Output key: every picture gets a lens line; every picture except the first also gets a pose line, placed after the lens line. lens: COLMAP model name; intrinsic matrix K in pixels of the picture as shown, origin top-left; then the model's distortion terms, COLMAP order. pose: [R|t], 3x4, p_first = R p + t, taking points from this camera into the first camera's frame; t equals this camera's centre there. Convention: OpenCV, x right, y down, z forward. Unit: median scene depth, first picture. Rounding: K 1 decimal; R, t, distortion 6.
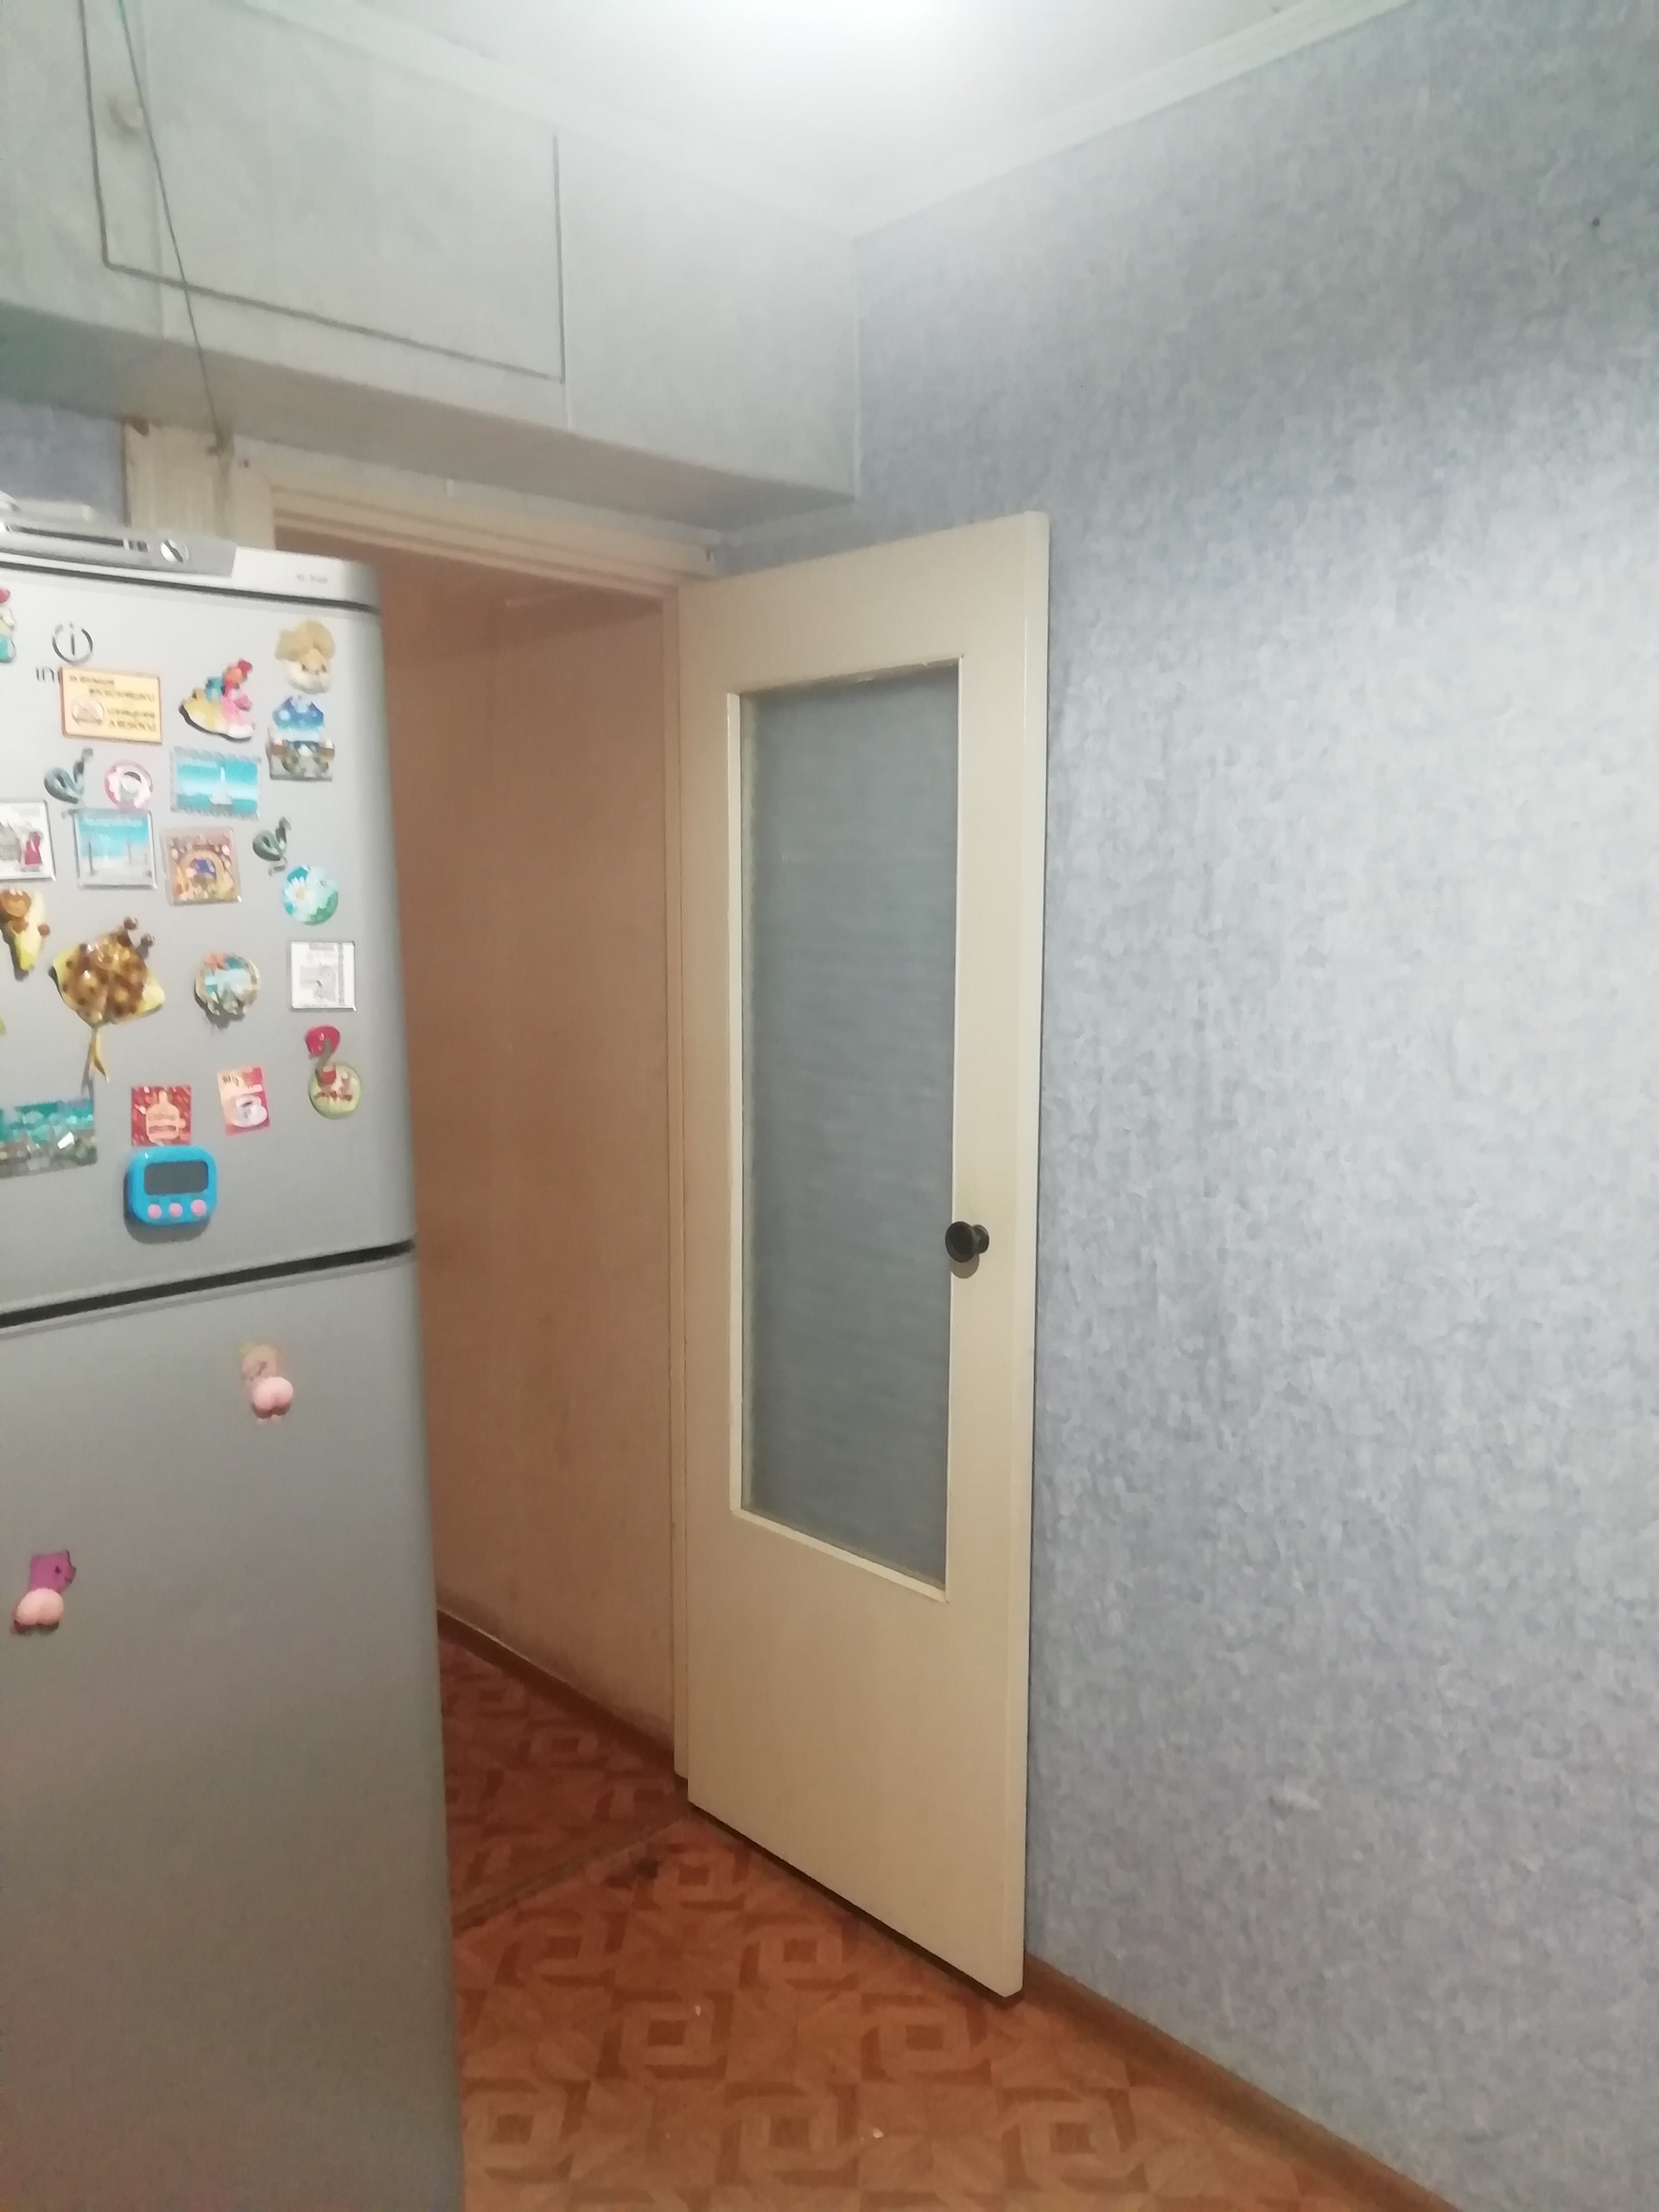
lens RADIAL K [[1641.7, 0, 826.3], [0, 1641.7, 1106.3], [0, 0, 1]] dist [0.046620, -0.027749]
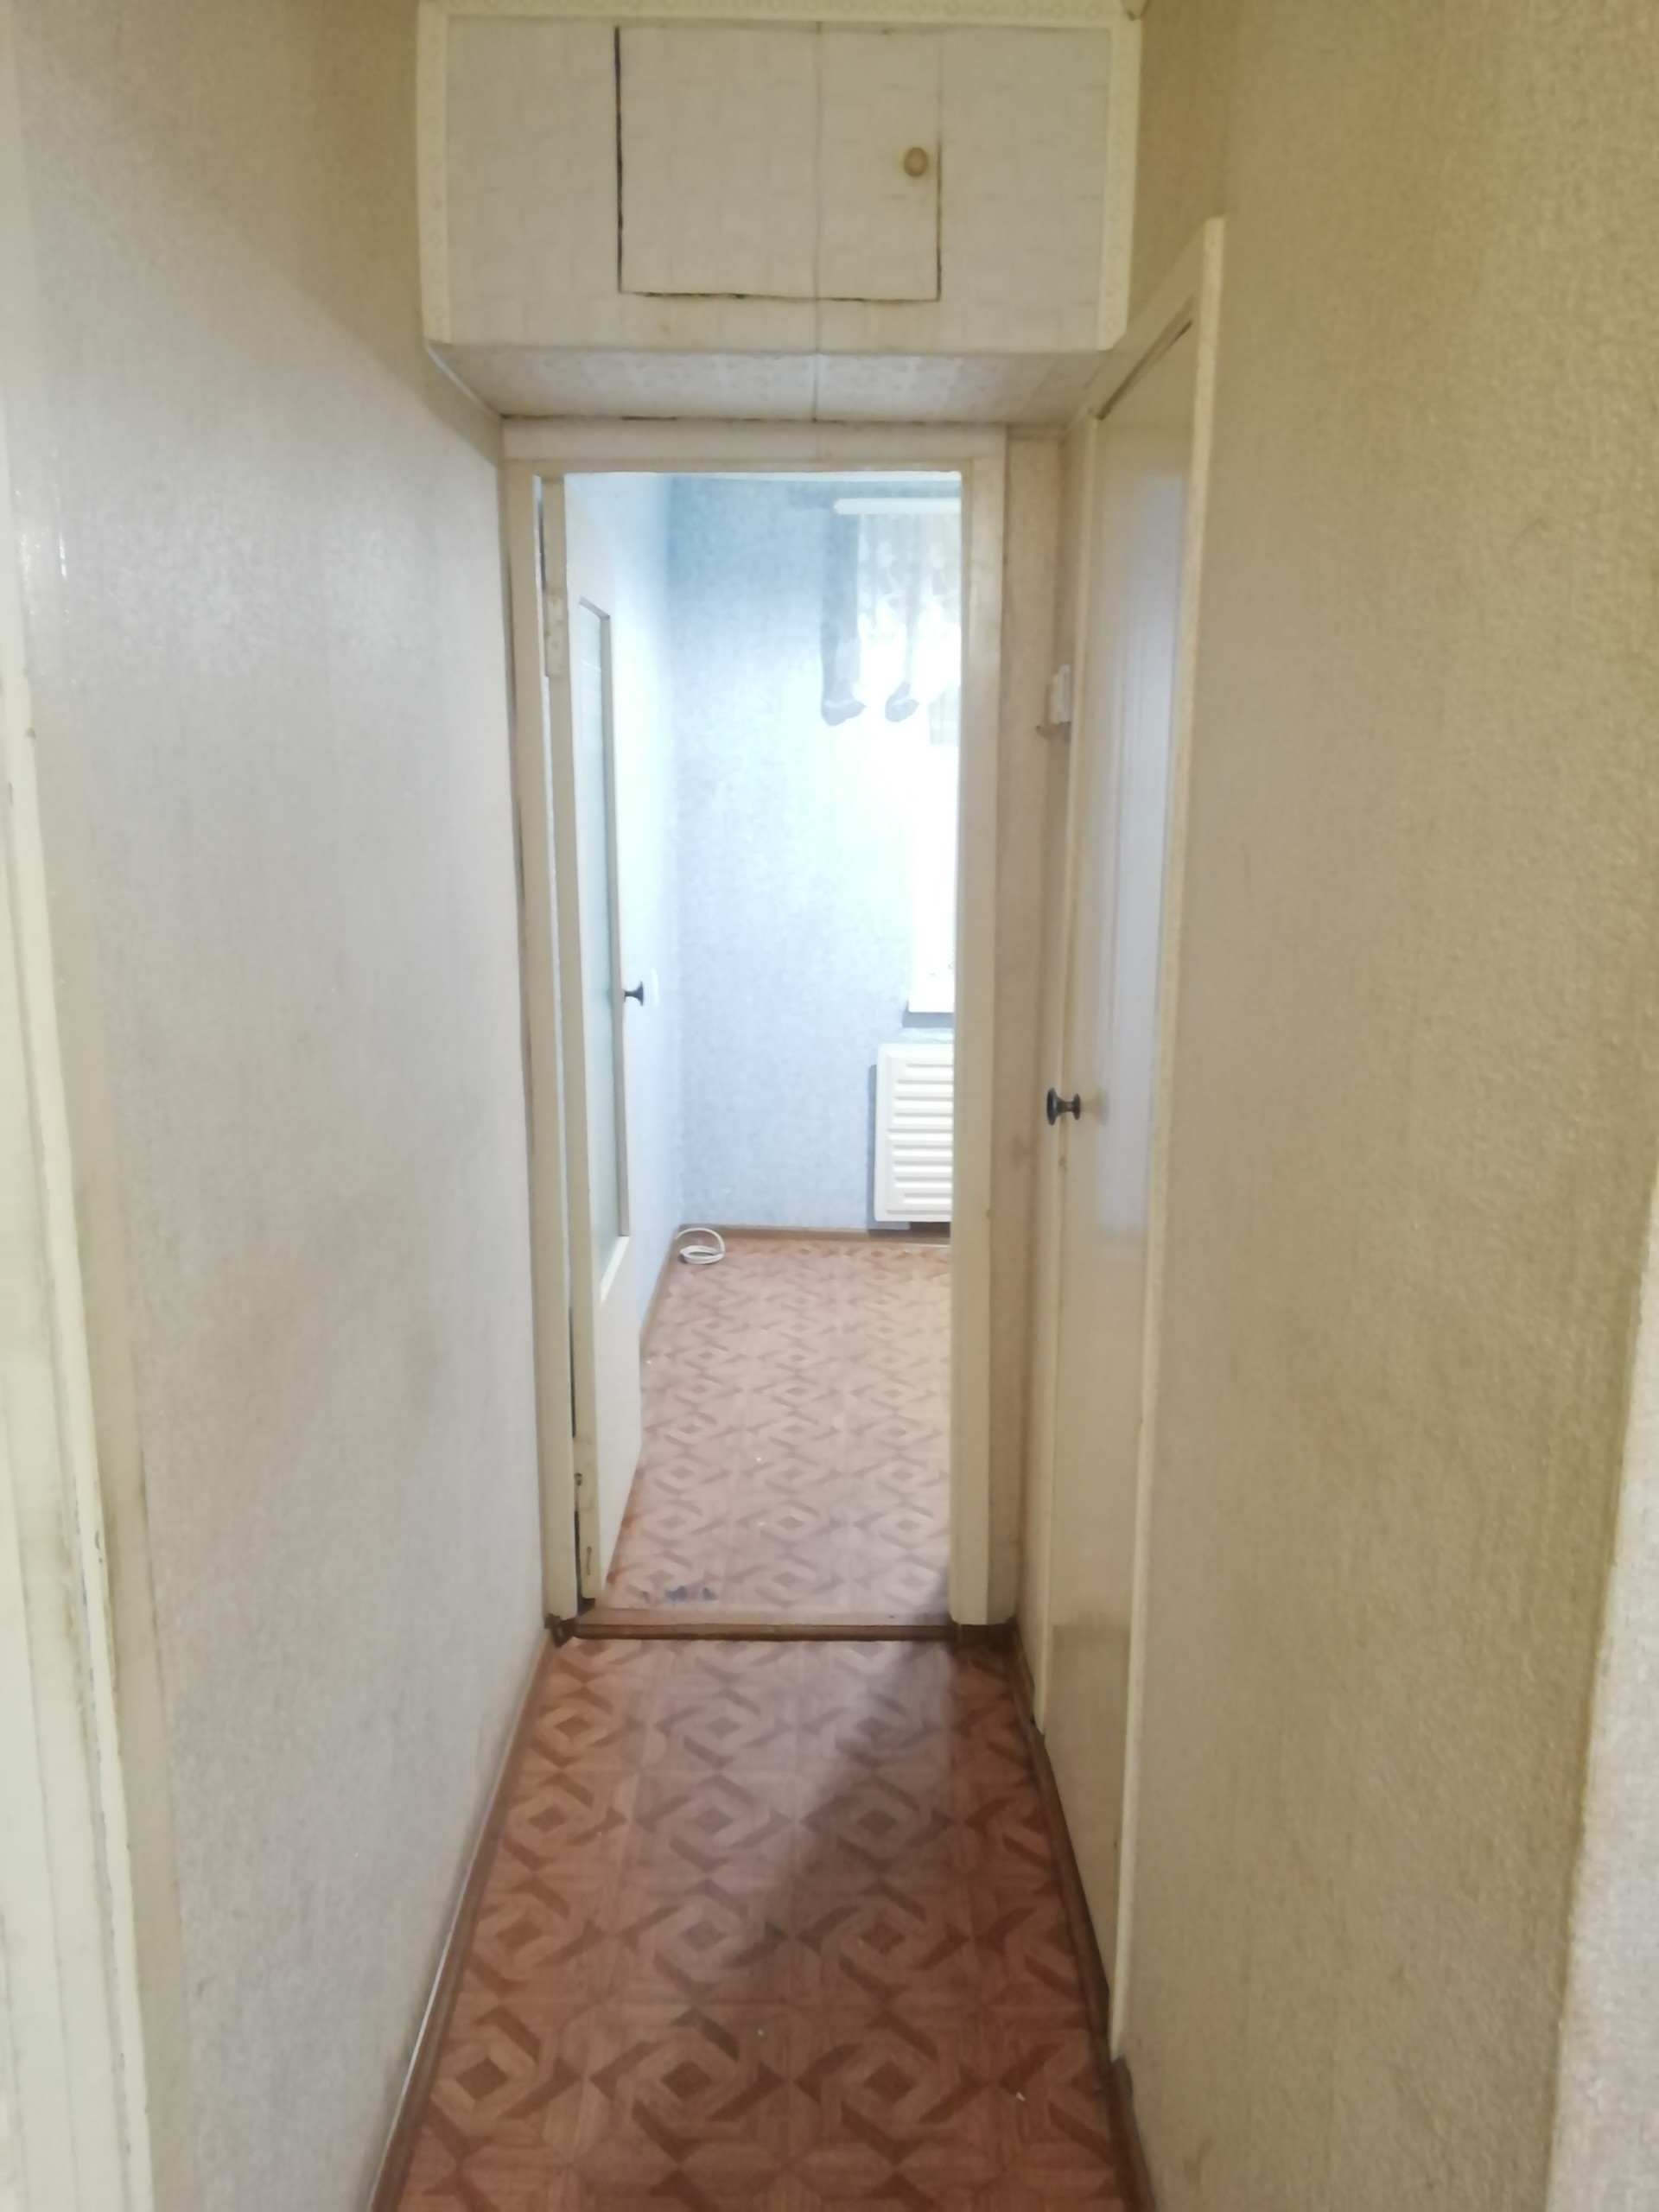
lens RADIAL K [[1641.7, 0, 826.3], [0, 1641.7, 1106.3], [0, 0, 1]] dist [0.046620, -0.027749]
pose [[-0.733736, -0.090713, 0.673352, -1.025741], [0.123810, 0.956603, 0.263785, -0.178274], [-0.668059, 0.276916, -0.690662, 1.794566]]
